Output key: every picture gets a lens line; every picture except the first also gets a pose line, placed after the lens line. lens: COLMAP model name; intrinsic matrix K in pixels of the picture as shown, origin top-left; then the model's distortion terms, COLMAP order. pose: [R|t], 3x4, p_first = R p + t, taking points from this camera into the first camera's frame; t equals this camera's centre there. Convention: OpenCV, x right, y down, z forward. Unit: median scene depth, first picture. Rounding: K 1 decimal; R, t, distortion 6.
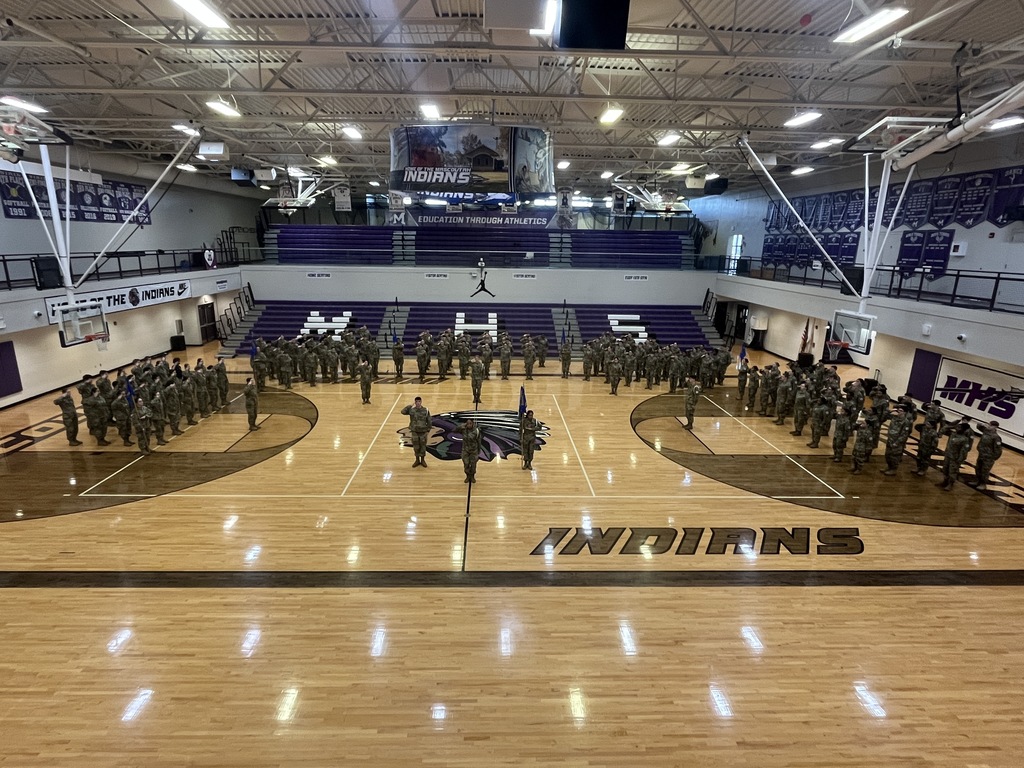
lens RADIAL K [[541.2, 0, 506.2], [0, 541.2, 388.4], [0, 0, 1]] dist [-0.012241, -0.000668]
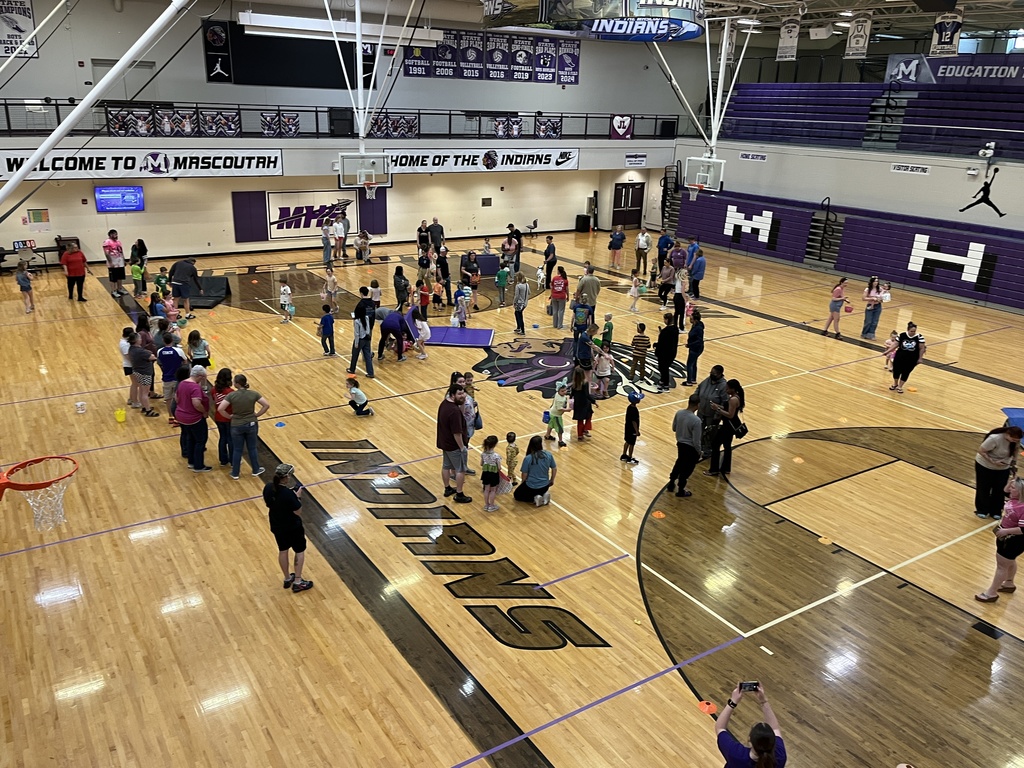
lens RADIAL K [[810.7, 0, 503.6], [0, 810.7, 388.5], [0, 0, 1]] dist [0.003318, 0.026849]
pose [[0.520589, 0.286782, -0.804203, 0.566331], [-0.245364, 0.952421, 0.180805, -0.044845], [0.817792, 0.103197, 0.566186, 0.222351]]
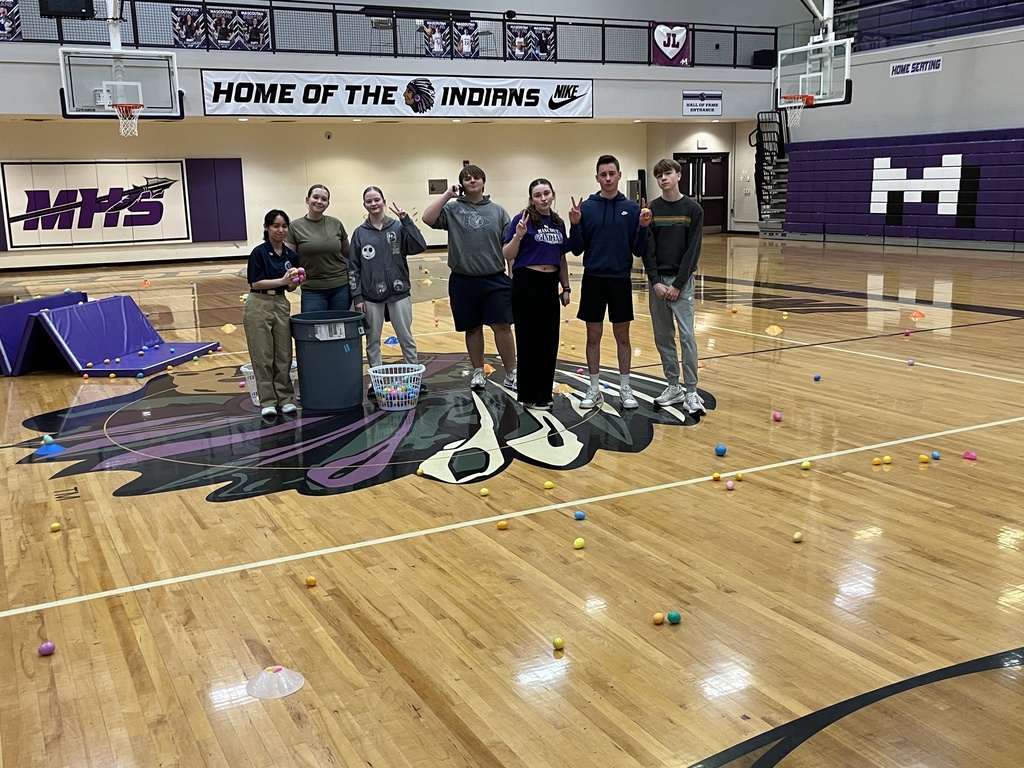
lens RADIAL K [[1033.0, 0, 514.6], [0, 1033.0, 379.2], [0, 0, 1]] dist [0.013417, 0.000000]
pose [[0.438812, 0.145234, -0.886764, 0.273664], [-0.202807, 0.977396, 0.059720, 0.022010], [0.875393, 0.153636, 0.458348, 0.613196]]
